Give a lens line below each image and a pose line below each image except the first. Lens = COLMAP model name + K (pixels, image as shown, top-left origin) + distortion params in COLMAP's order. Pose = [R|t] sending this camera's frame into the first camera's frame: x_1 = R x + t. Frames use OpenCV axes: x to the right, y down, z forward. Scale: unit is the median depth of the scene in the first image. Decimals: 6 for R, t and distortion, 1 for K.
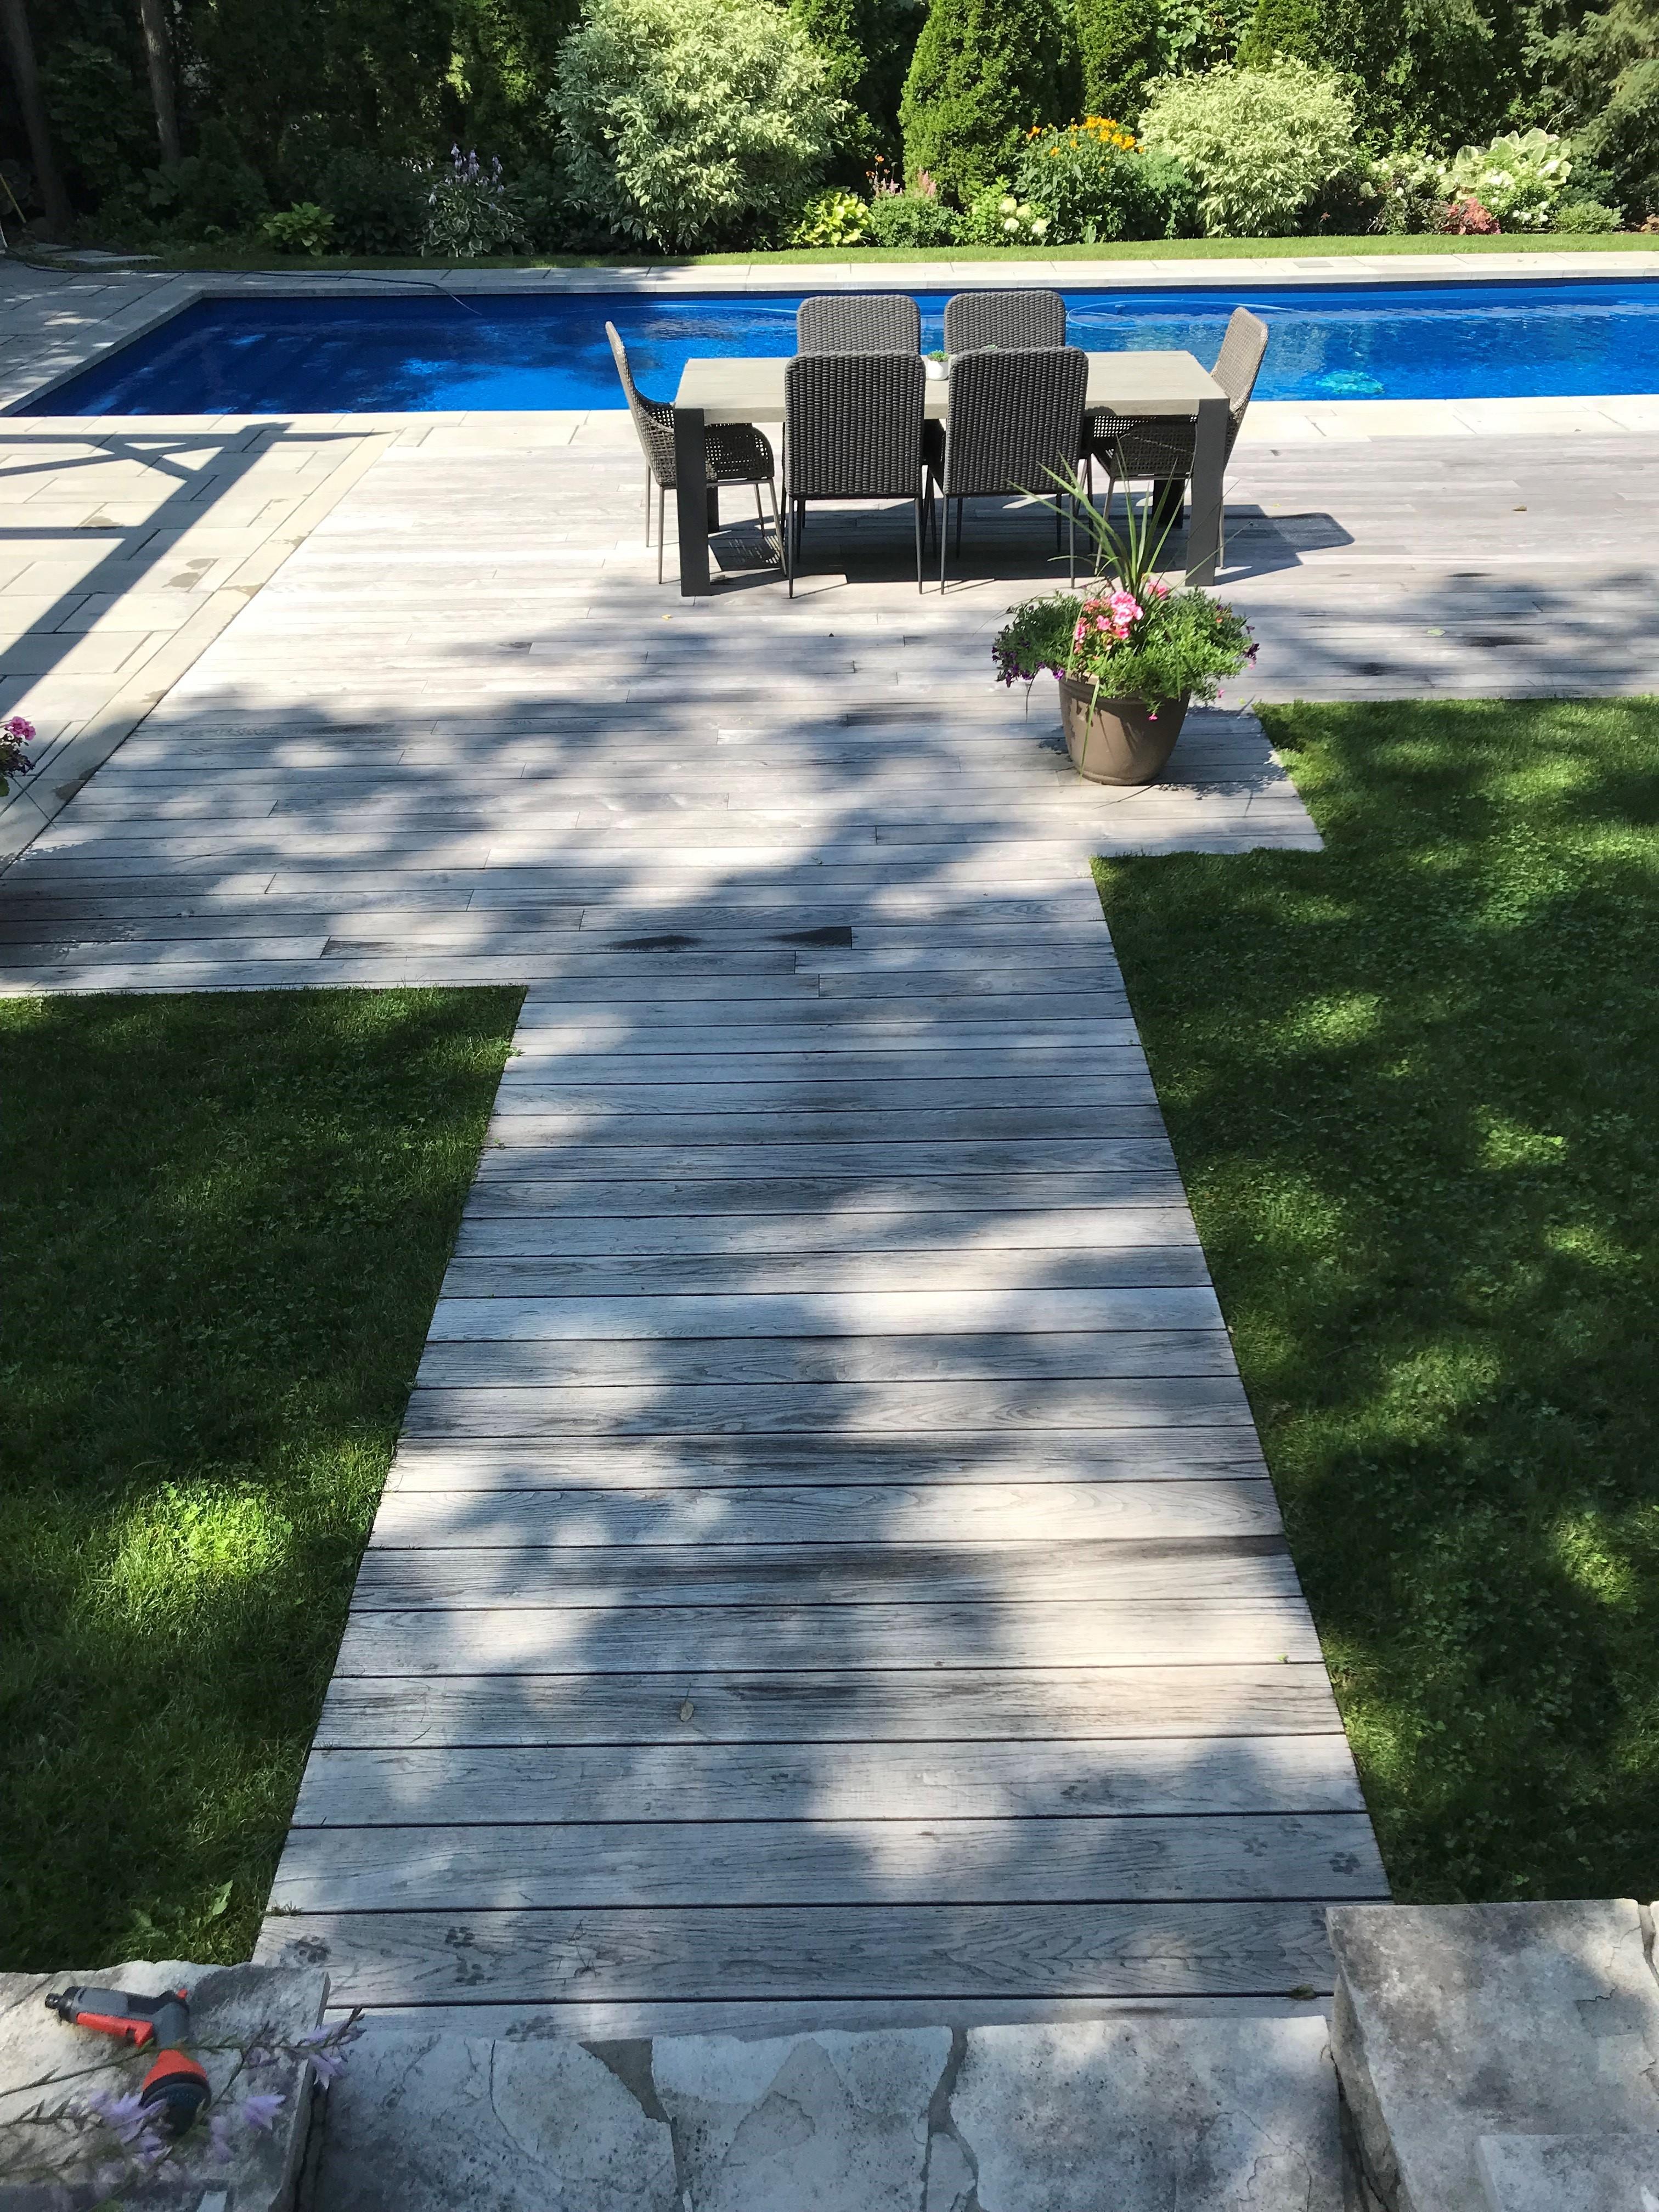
lens RADIAL K [[1814.9, 0, 829.5], [0, 1814.9, 1106.0], [0, 0, 1]] dist [0.021340, 0.006390]
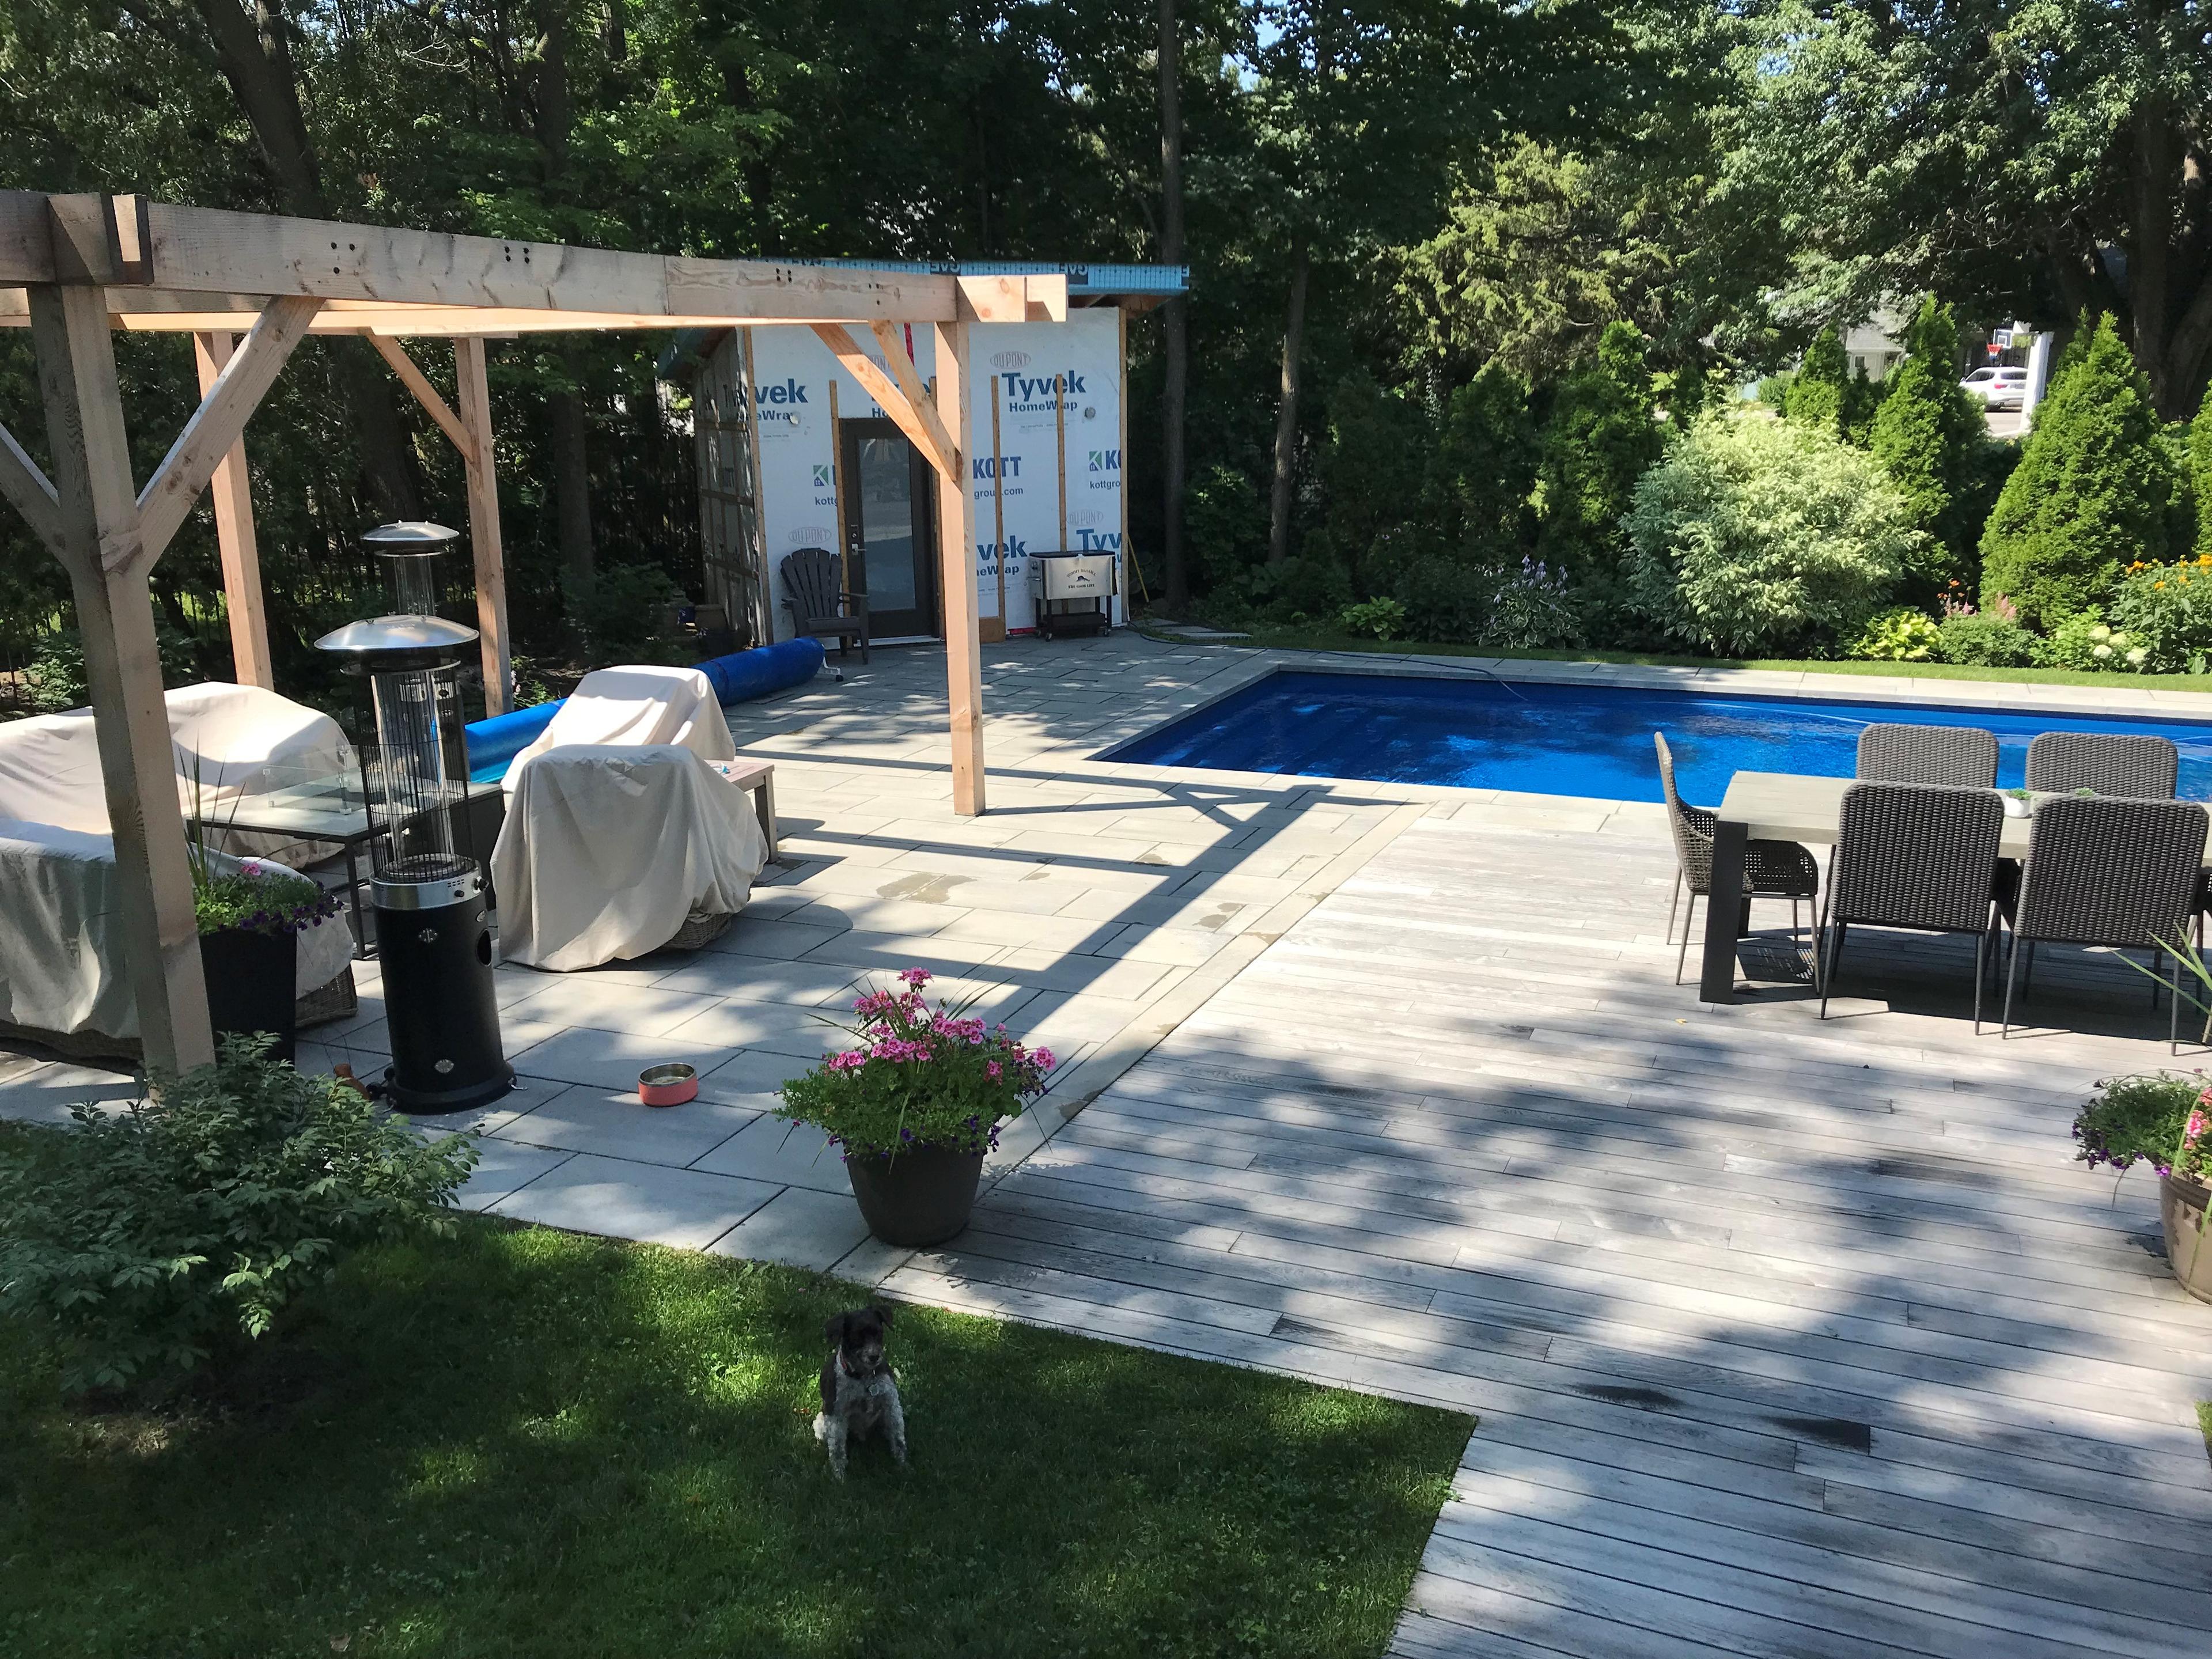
lens RADIAL K [[1814.9, 0, 1084.8], [0, 1814.9, 828.3], [0, 0, 1]] dist [0.021340, 0.006390]
pose [[0.915734, 0.100228, -0.389083, -0.013405], [-0.219426, 0.935974, -0.275326, -0.029776], [0.336577, 0.337500, 0.879096, 0.017013]]
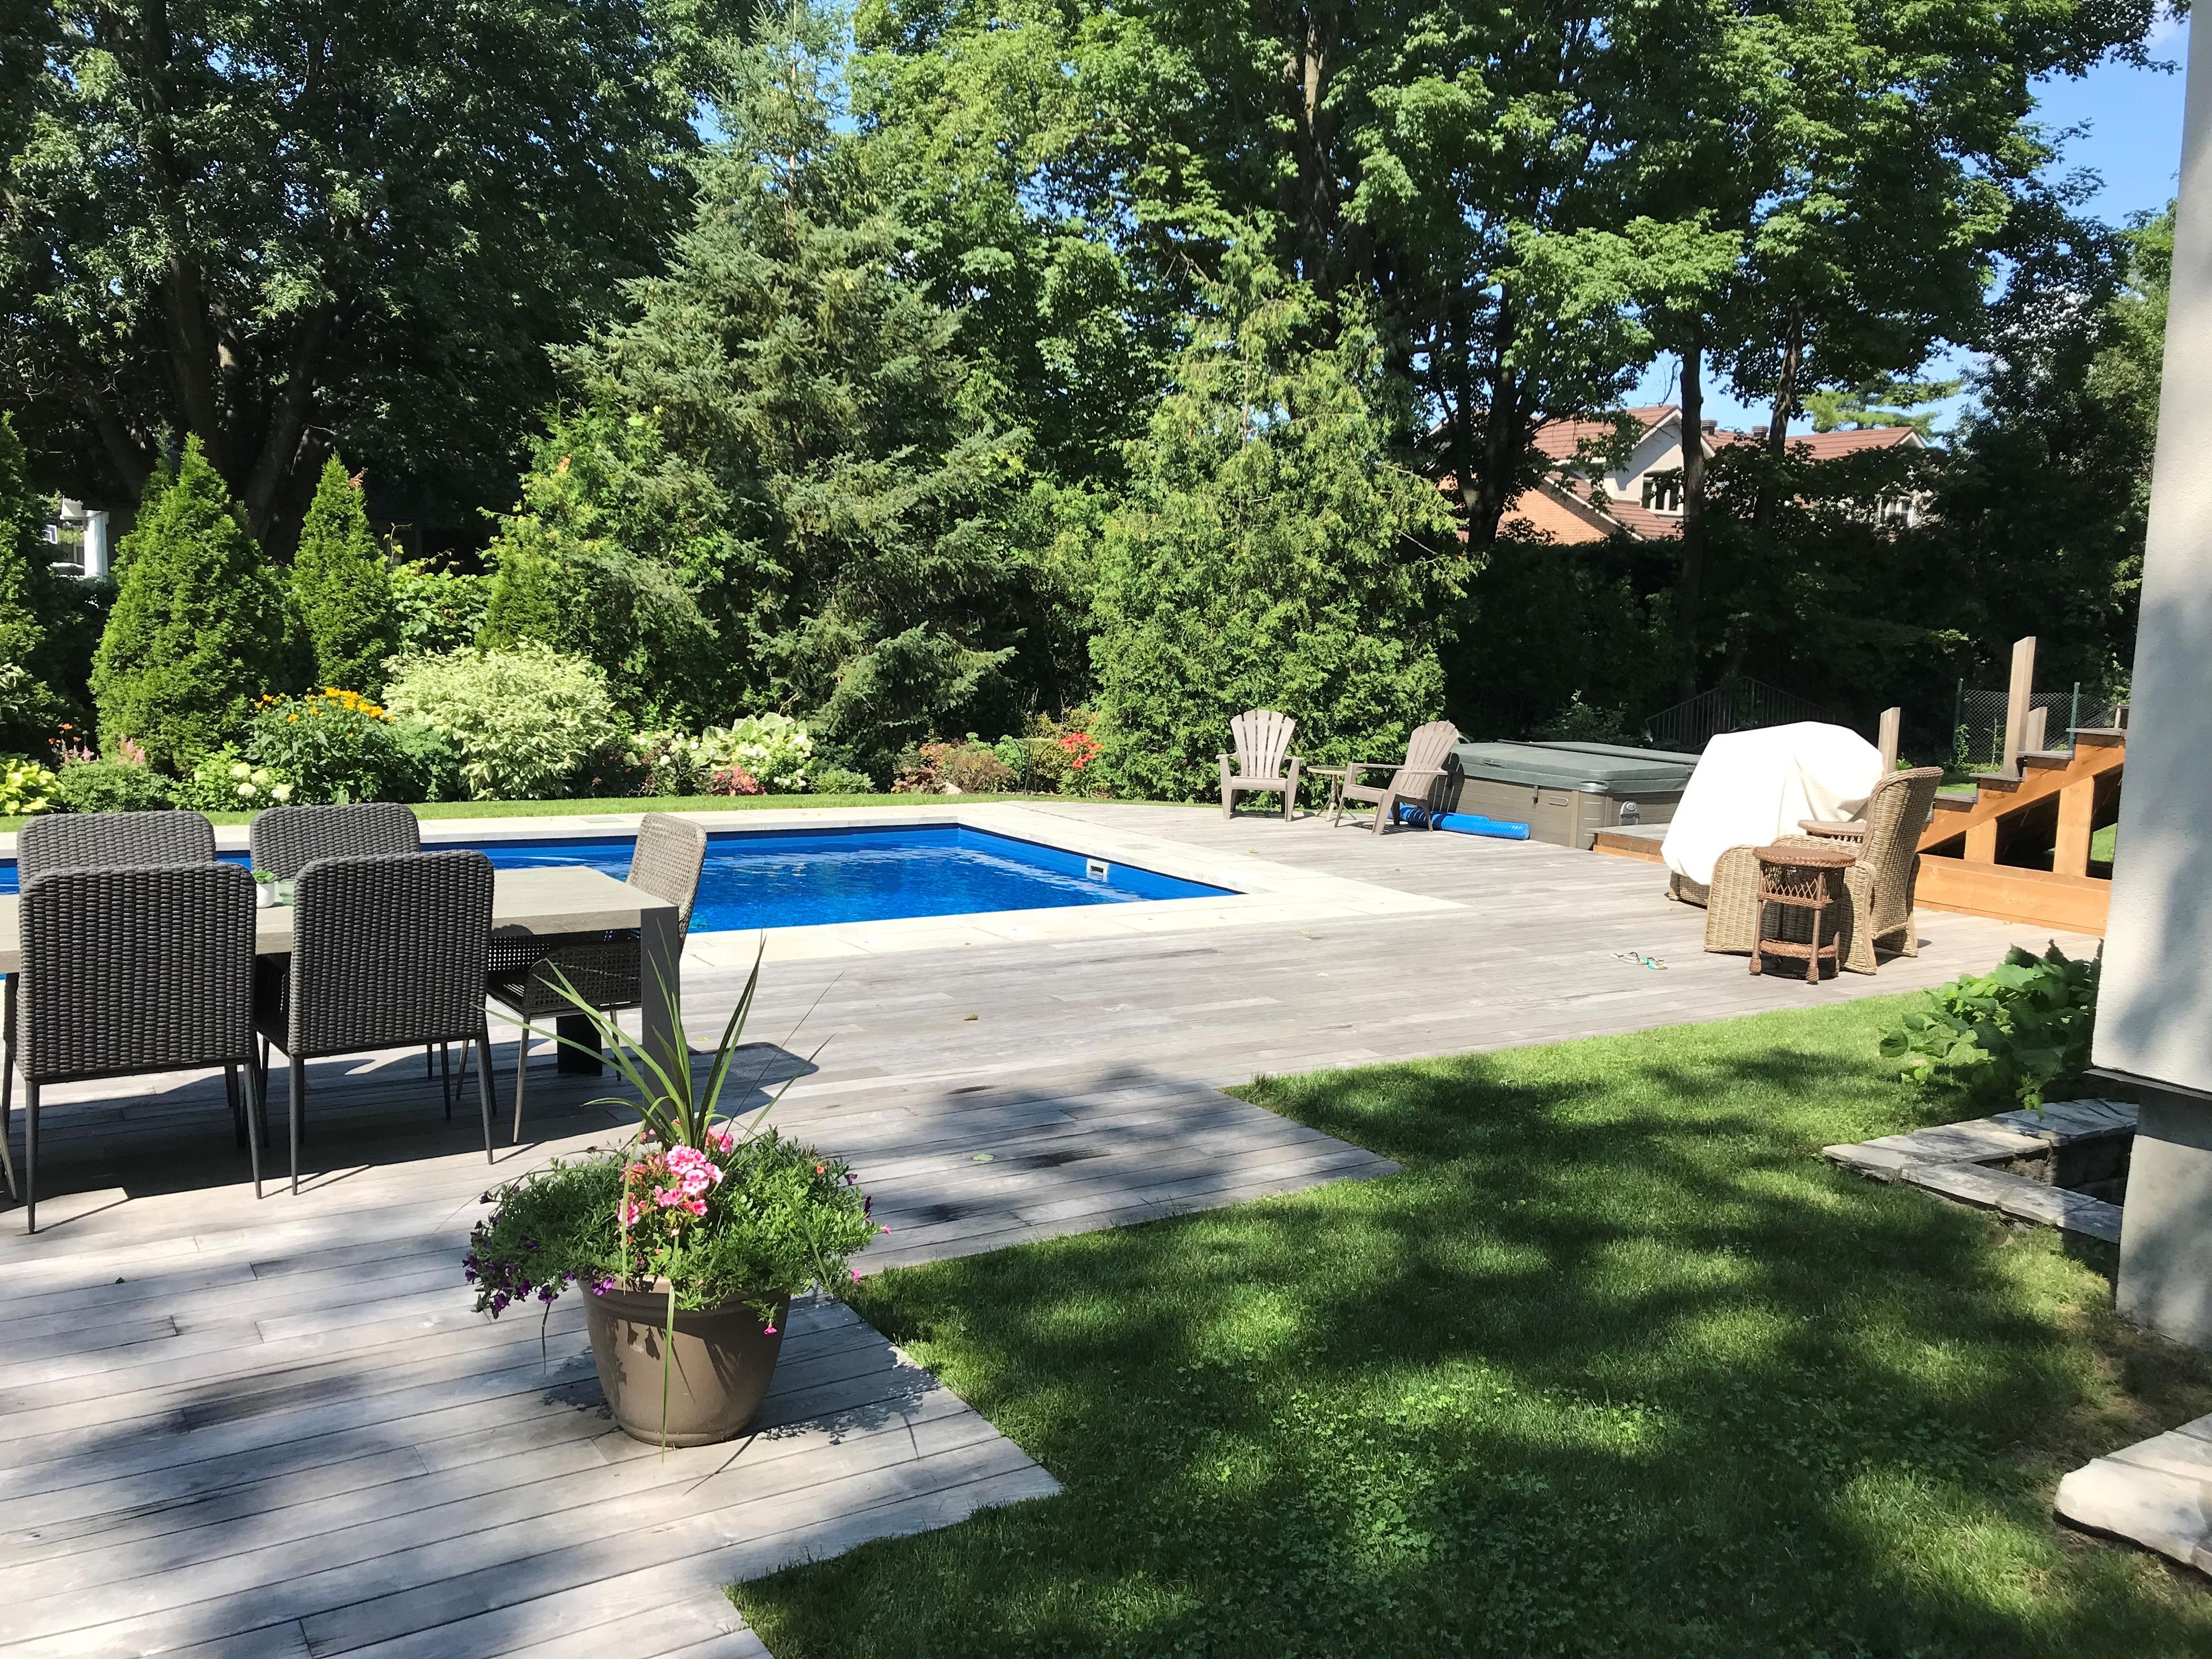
lens RADIAL K [[1834.8, 0, 1106.0], [0, 1834.8, 829.5], [0, 0, 1]] dist [-0.014987, 0.066273]
pose [[0.846680, -0.023663, 0.531576, -0.041848], [0.252868, 0.896887, -0.362837, -0.078747], [-0.468178, 0.441625, 0.765360, 0.275167]]
